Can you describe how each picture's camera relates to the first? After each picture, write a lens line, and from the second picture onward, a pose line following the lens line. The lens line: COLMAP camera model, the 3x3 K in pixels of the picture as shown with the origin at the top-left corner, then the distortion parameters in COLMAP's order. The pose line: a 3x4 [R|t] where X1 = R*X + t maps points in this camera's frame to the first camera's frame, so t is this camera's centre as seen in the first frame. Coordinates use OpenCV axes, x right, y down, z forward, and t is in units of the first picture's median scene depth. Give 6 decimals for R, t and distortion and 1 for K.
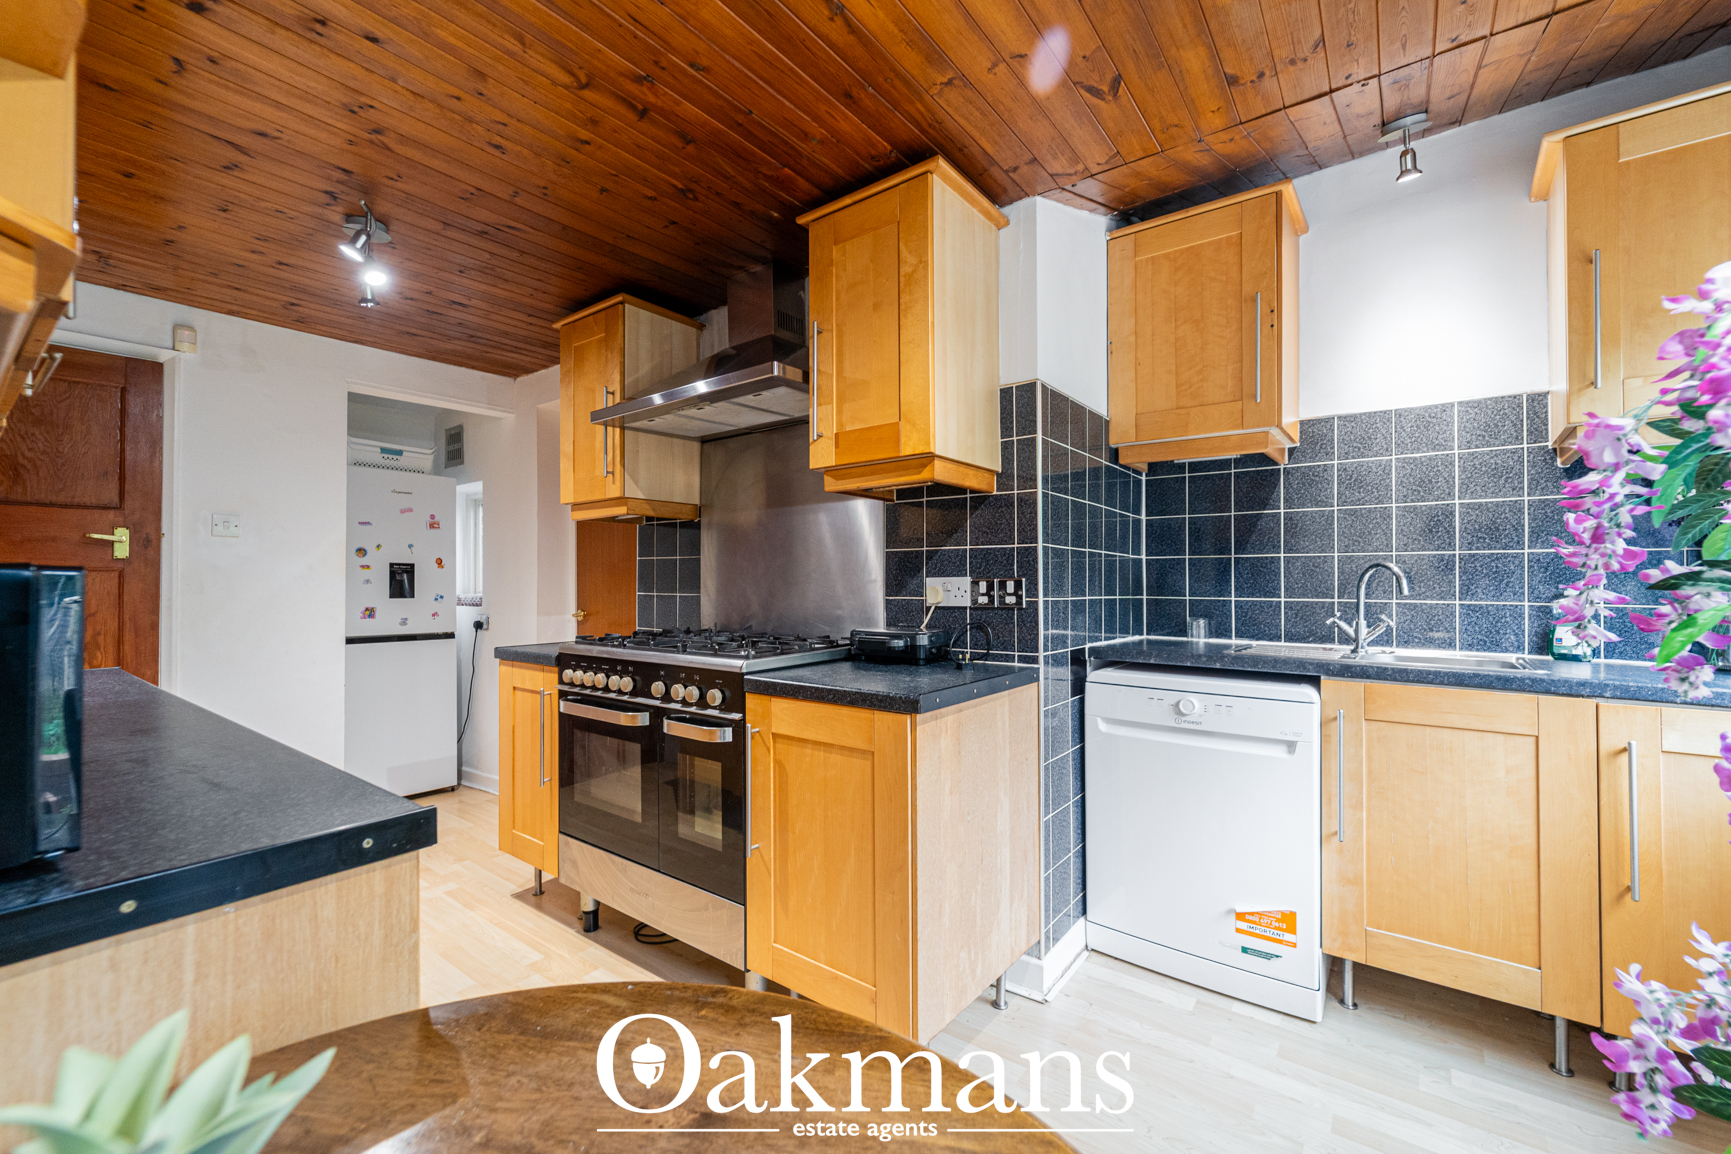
lens RADIAL K [[698.7, 0, 860.8], [0, 698.7, 572.6], [0, 0, 1]] dist [0.000072, 0.000171]
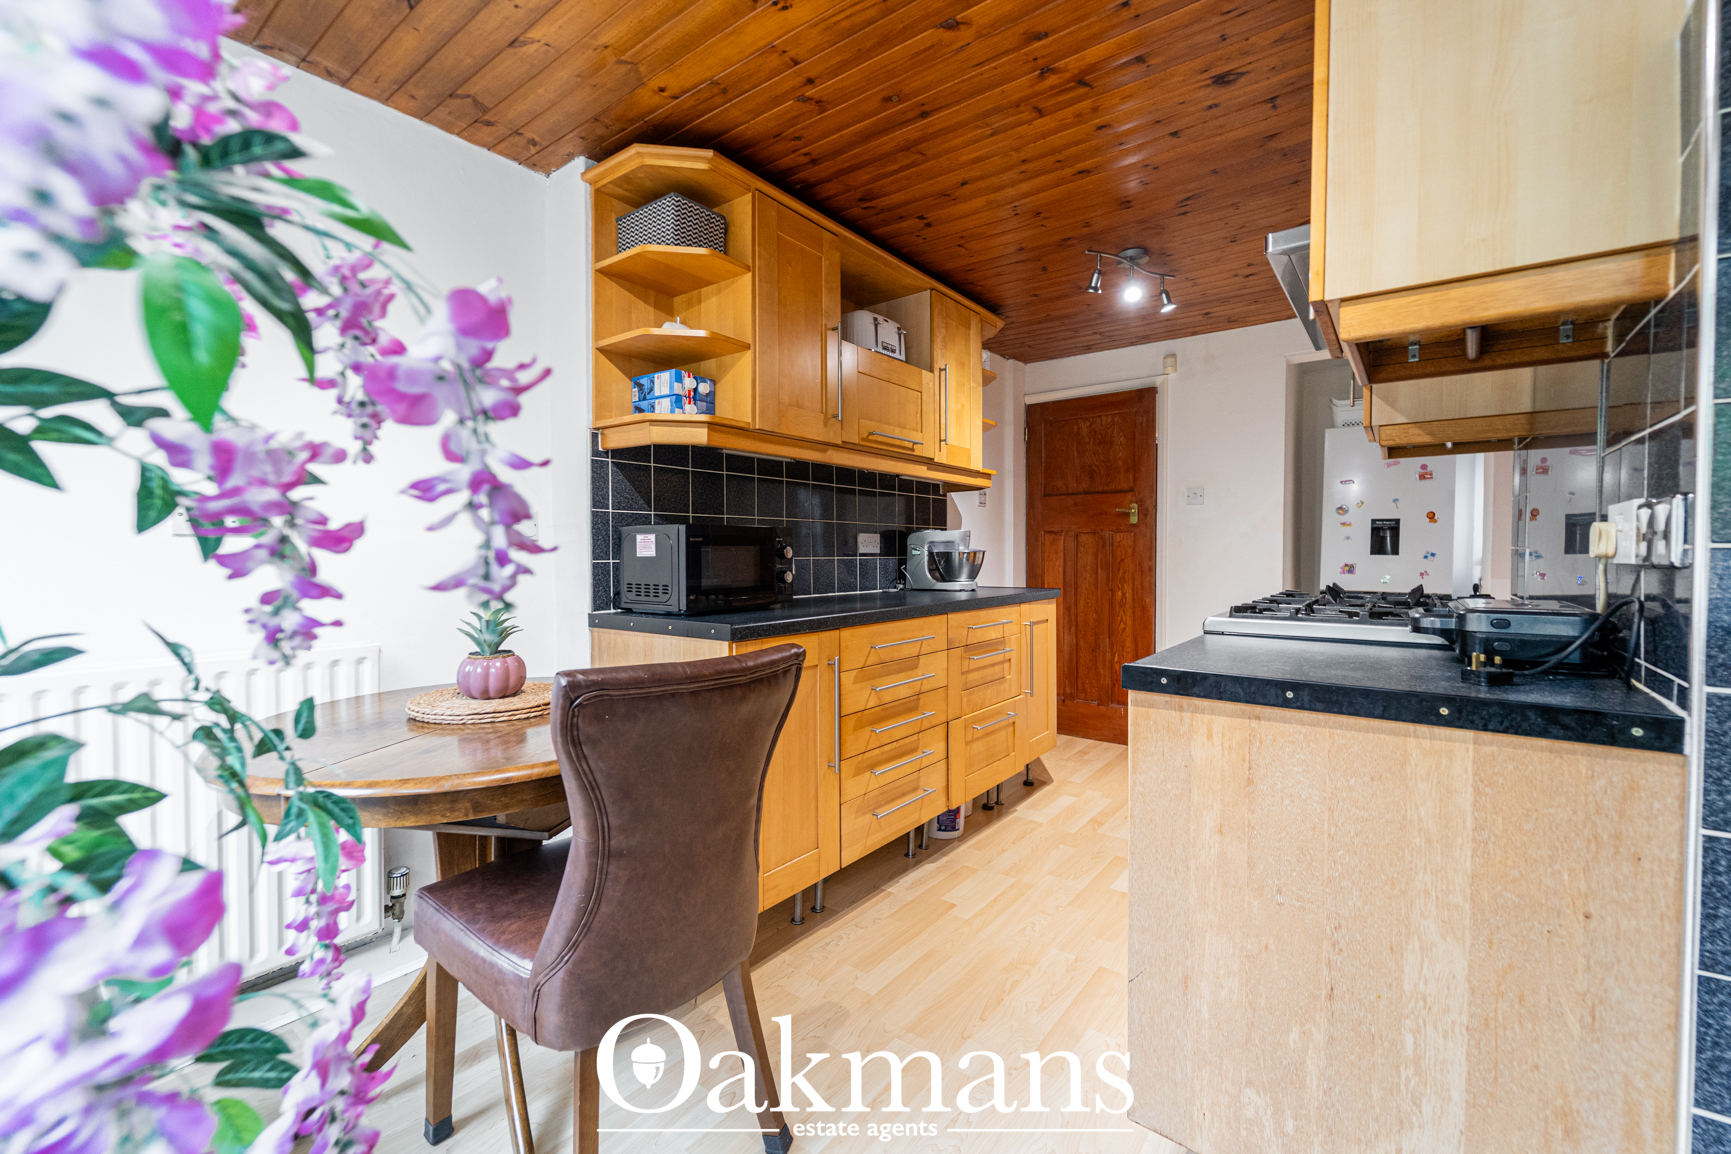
lens RADIAL K [[727.3, 0, 861.3], [0, 727.3, 565.0], [0, 0, 1]] dist [0.004854, 0.000008]
pose [[-0.008671, 0.021896, -0.999723, 0.478397], [0.015311, 0.999646, 0.021762, 0.022714], [0.999845, -0.015118, -0.009003, 0.385822]]
